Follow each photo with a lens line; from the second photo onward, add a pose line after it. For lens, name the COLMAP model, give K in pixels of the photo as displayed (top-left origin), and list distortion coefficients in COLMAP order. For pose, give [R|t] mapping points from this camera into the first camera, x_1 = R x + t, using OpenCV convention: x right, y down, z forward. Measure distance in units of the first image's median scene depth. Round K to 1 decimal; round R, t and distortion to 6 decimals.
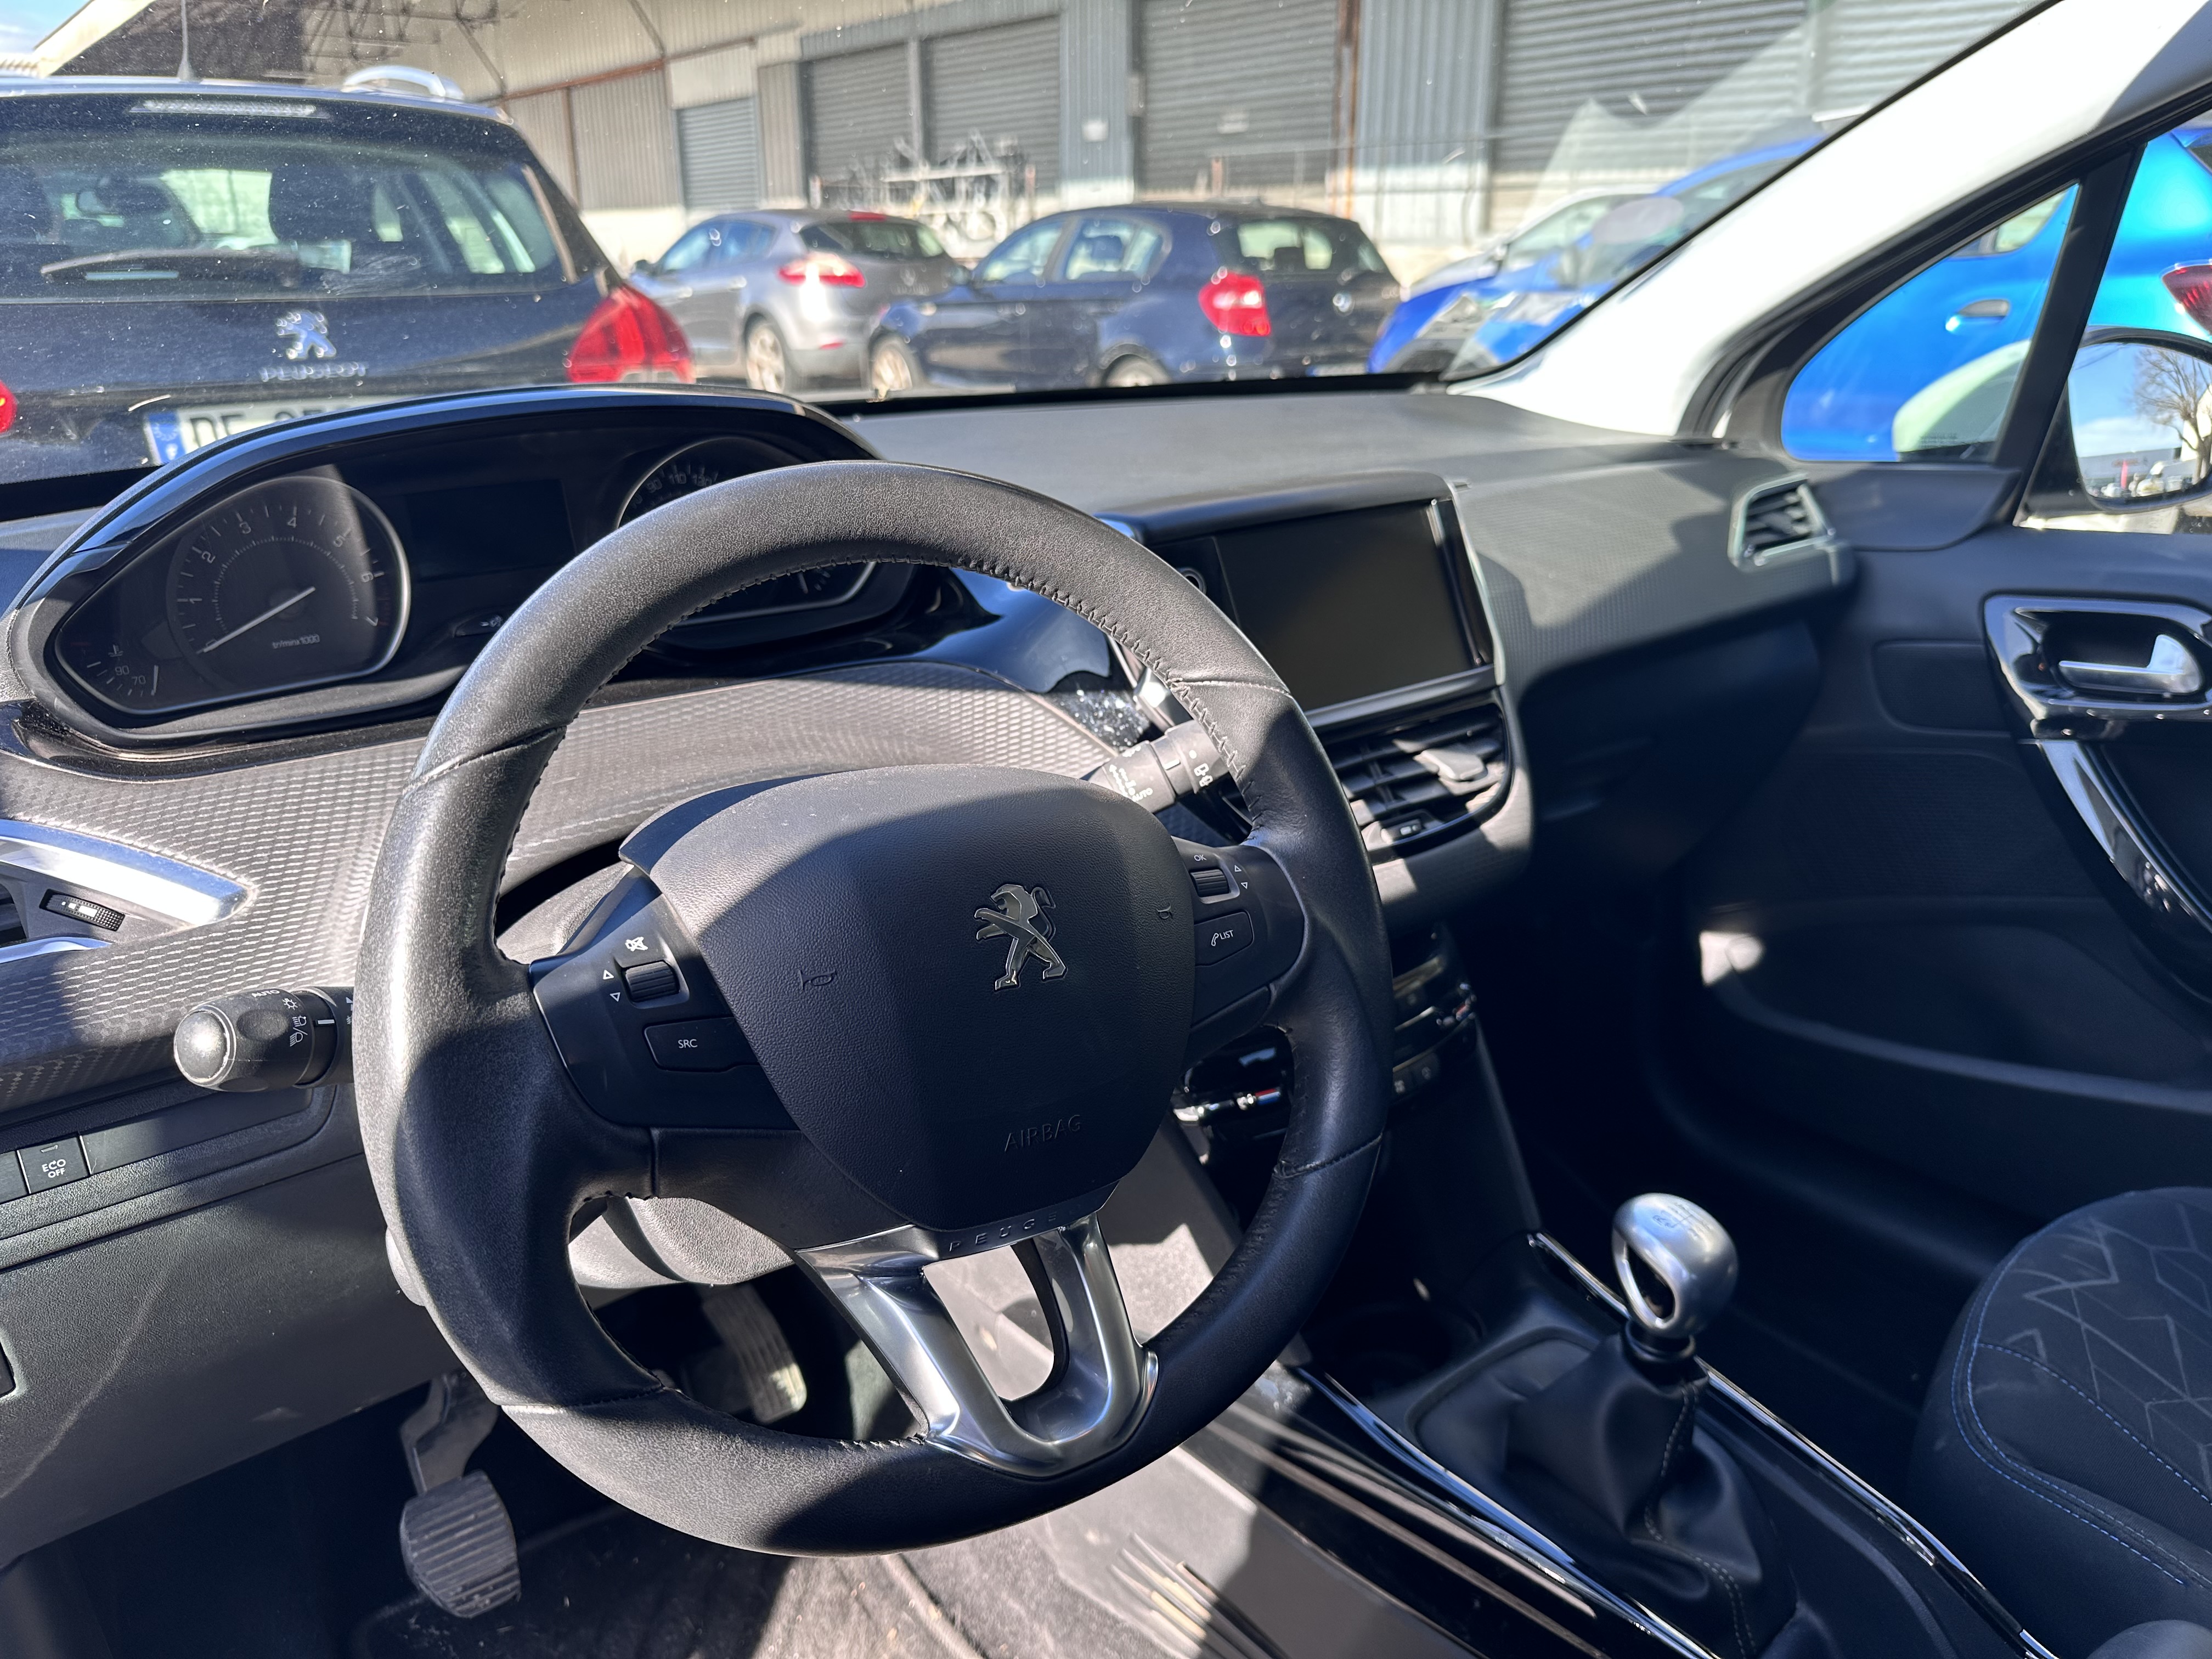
lens RADIAL K [[1652.6, 0, 1106.0], [0, 1652.6, 829.5], [0, 0, 1]] dist [-0.004360, -0.001283]
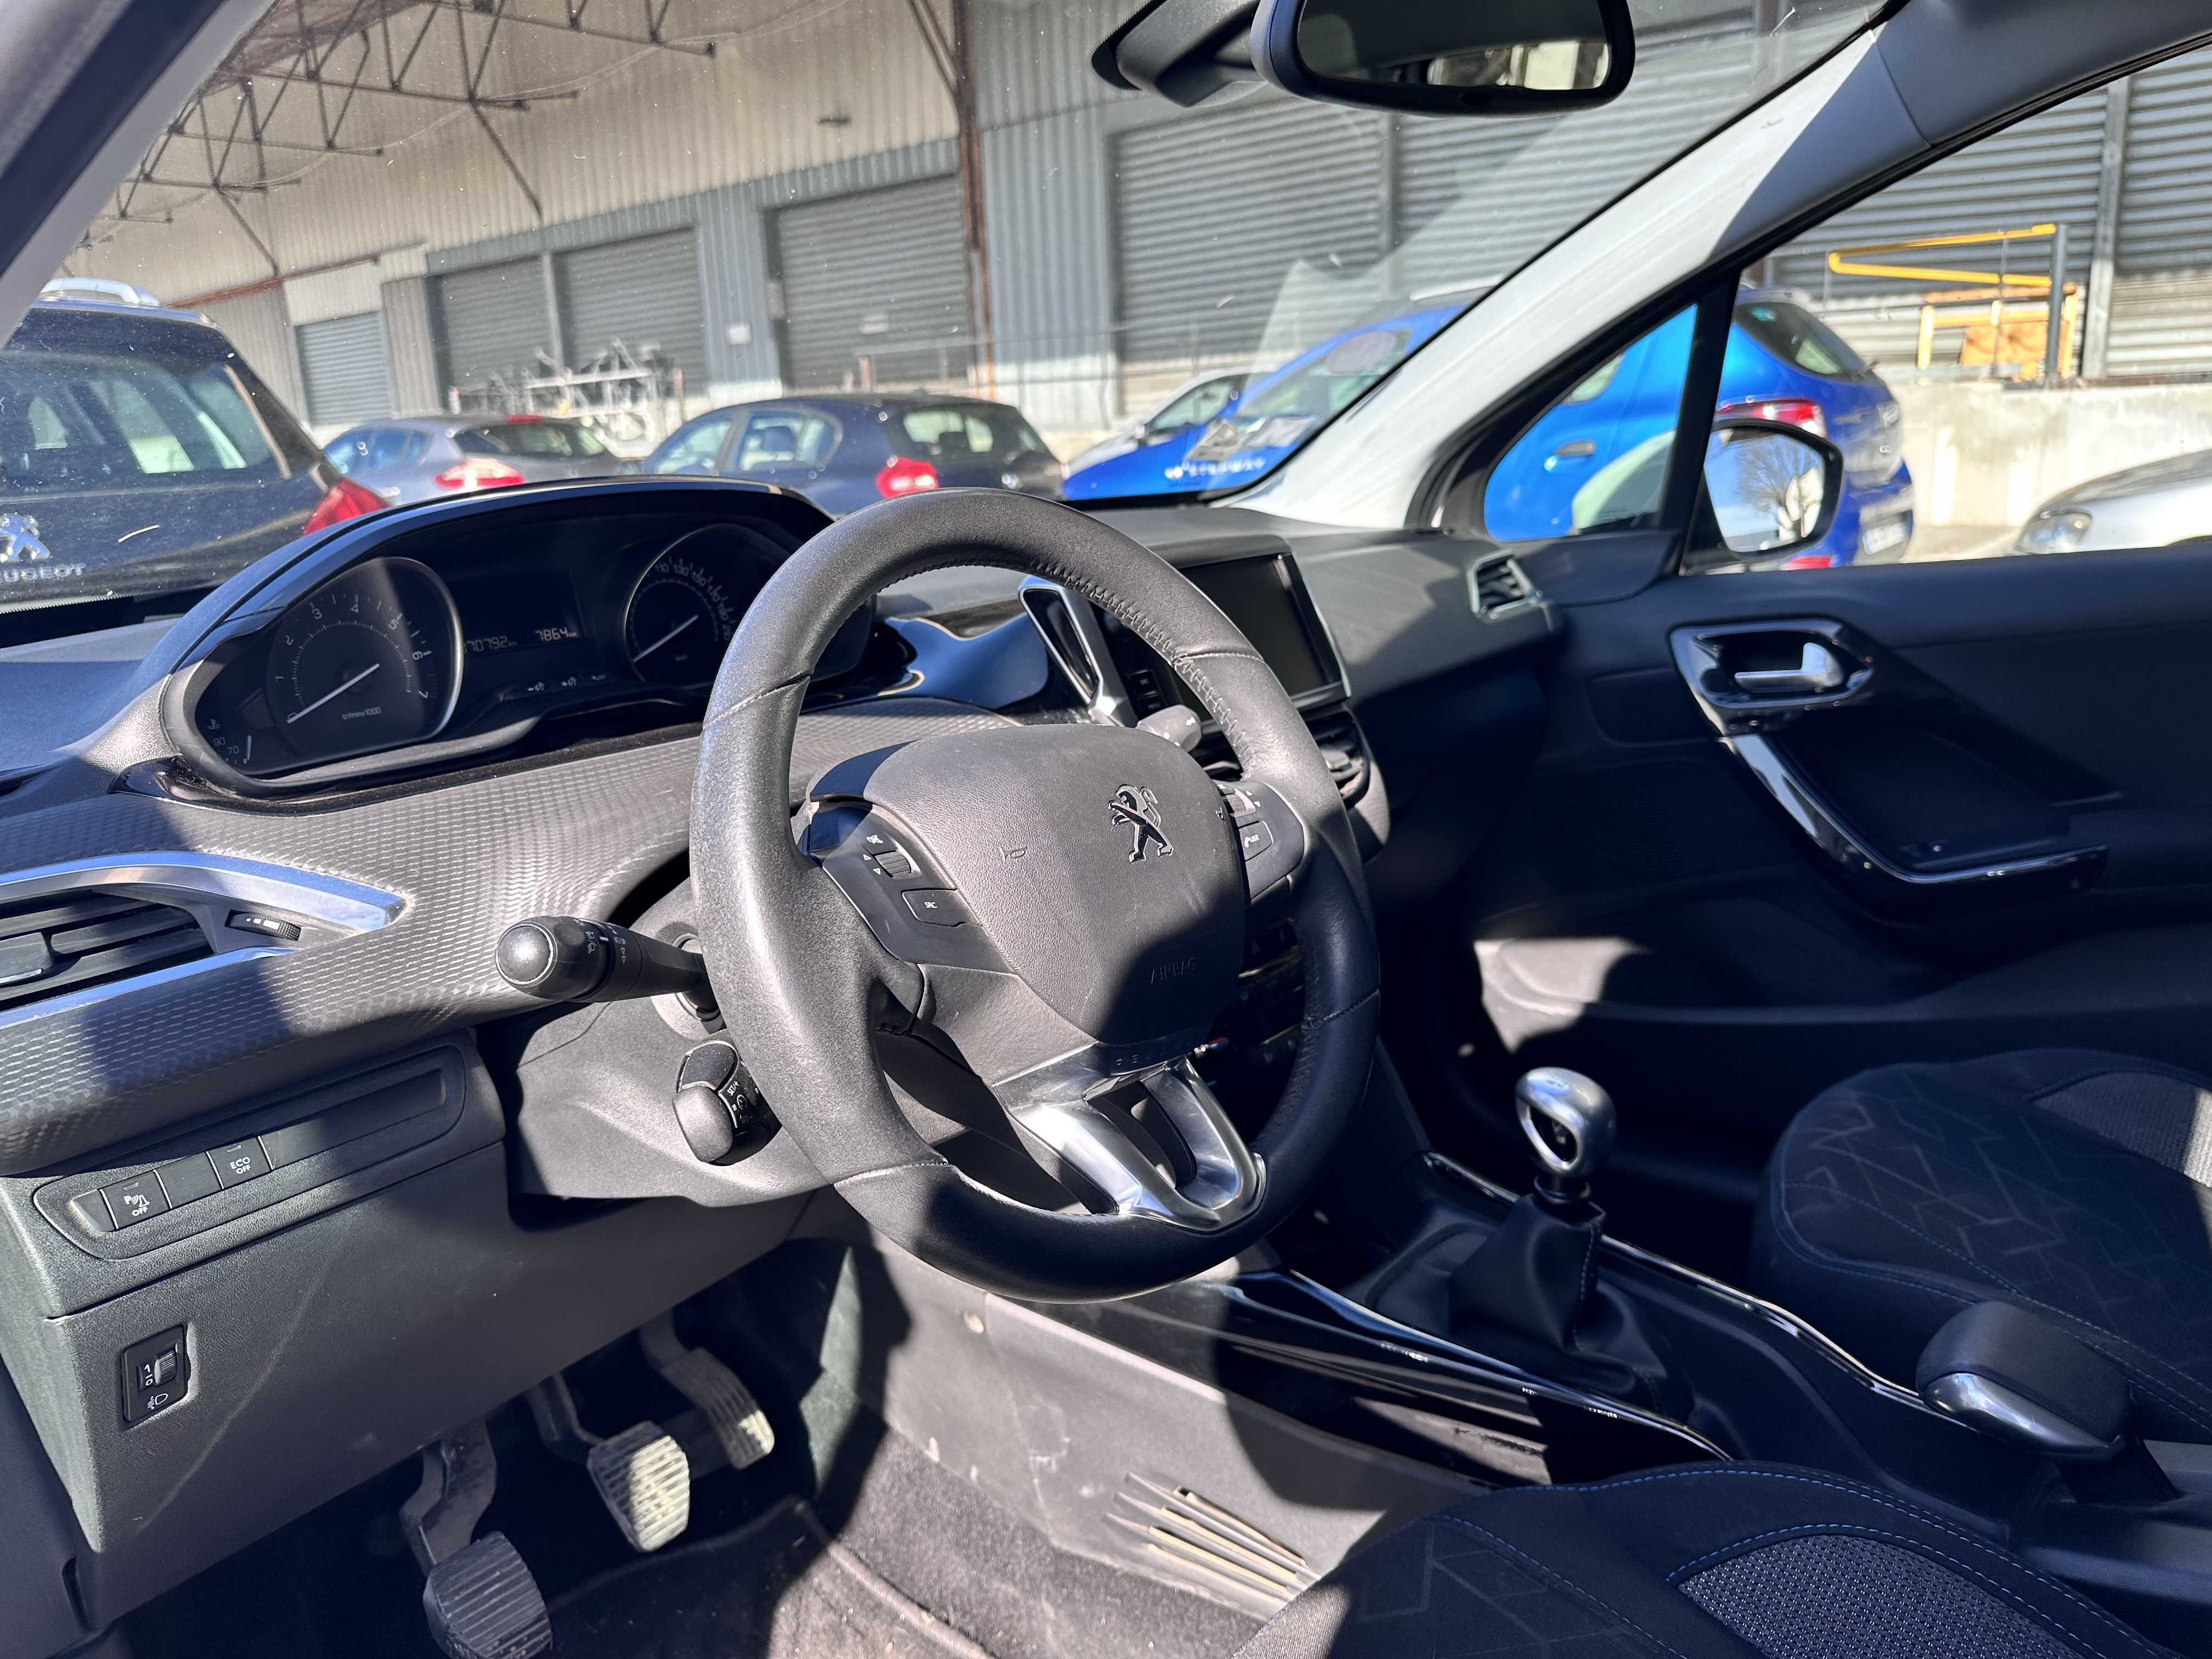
lens RADIAL K [[1607.4, 0, 1141.3], [0, 1607.4, 790.5], [0, 0, 1]] dist [0.050083, -0.070269]
pose [[0.975034, -0.089878, 0.203055, -0.145237], [0.113626, 0.987584, -0.108475, 0.084045], [-0.190785, 0.128839, 0.973140, -0.117875]]
